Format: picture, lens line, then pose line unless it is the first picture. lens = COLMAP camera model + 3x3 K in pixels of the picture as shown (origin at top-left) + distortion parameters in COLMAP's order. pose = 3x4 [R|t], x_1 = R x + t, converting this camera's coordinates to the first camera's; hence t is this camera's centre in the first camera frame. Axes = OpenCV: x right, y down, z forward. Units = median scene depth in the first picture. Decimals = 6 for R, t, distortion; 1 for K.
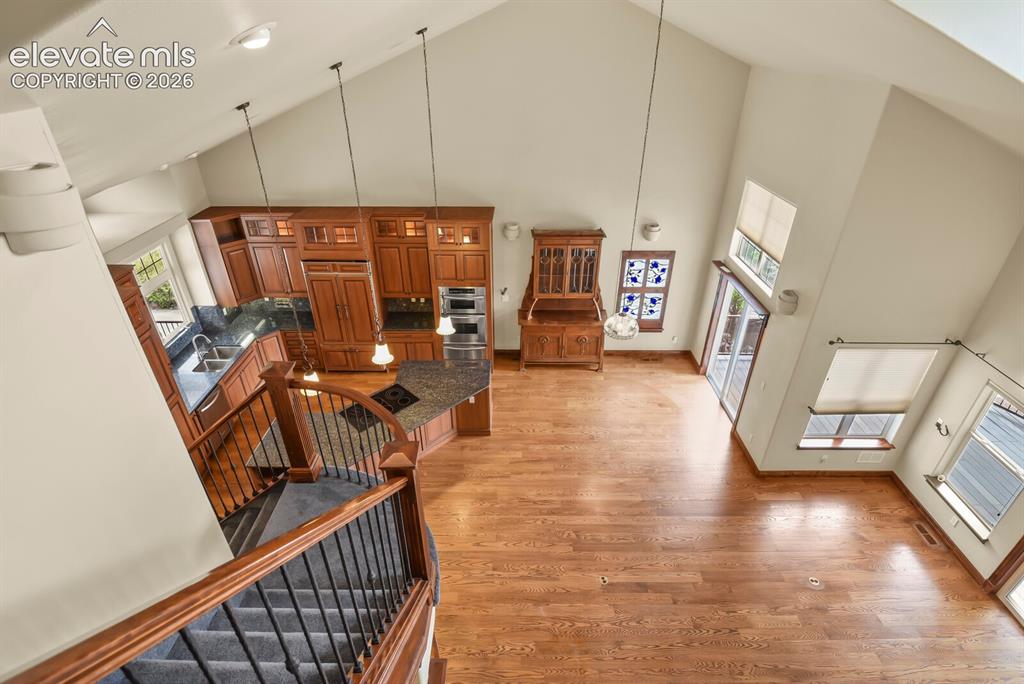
lens RADIAL K [[501.7, 0, 509.8], [0, 501.7, 340.2], [0, 0, 1]] dist [-0.006935, -0.008006]
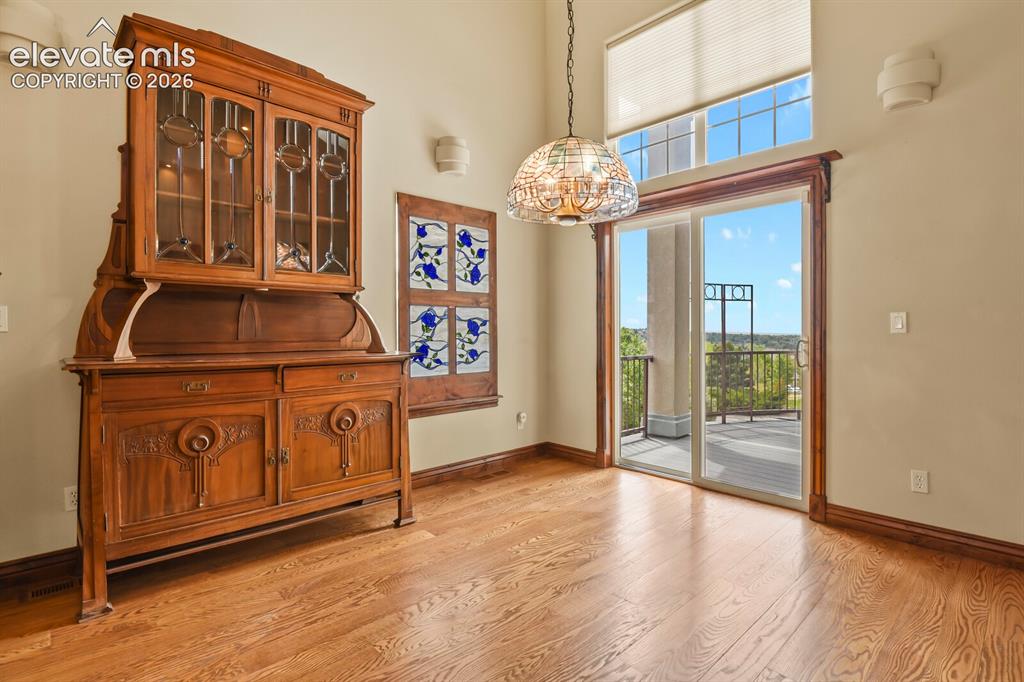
lens RADIAL K [[501.7, 0, 520.6], [0, 501.7, 338.6], [0, 0, 1]] dist [-0.006935, -0.008006]
pose [[0.717639, -0.012026, 0.696312, 0.009573], [0.358066, 0.863941, -0.354112, 0.104793], [-0.597313, 0.503450, 0.624303, 0.729865]]
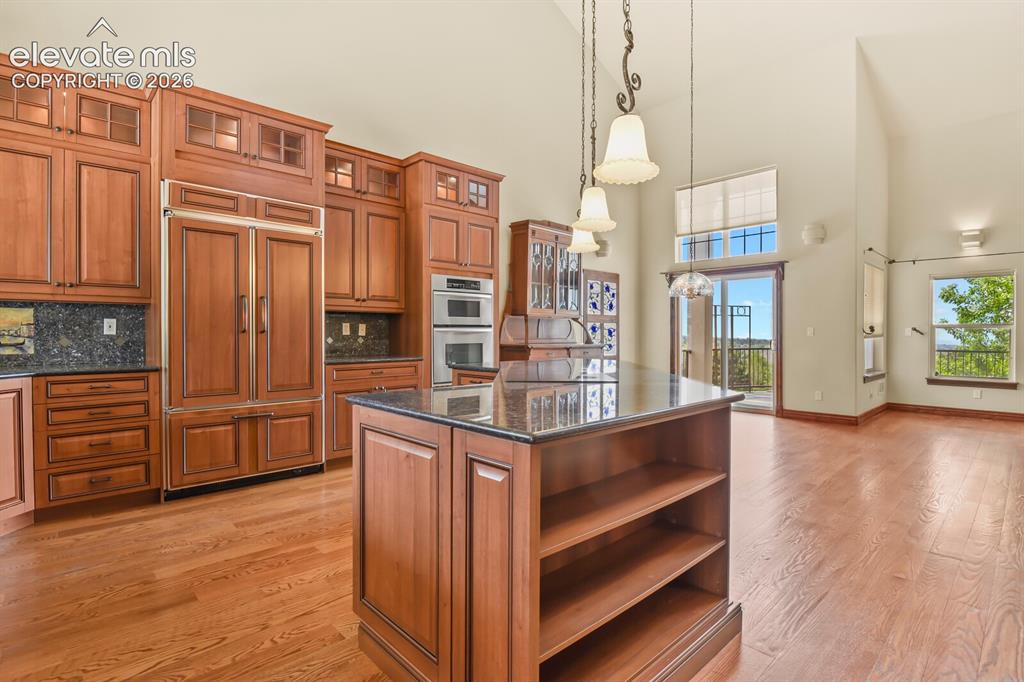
lens RADIAL K [[501.7, 0, 516.8], [0, 501.7, 335.9], [0, 0, 1]] dist [-0.006935, -0.008006]
pose [[0.719048, 0.000881, 0.694960, -0.454234], [0.353533, 0.860474, -0.366877, 0.196633], [-0.598319, 0.509493, 0.618410, 0.578788]]
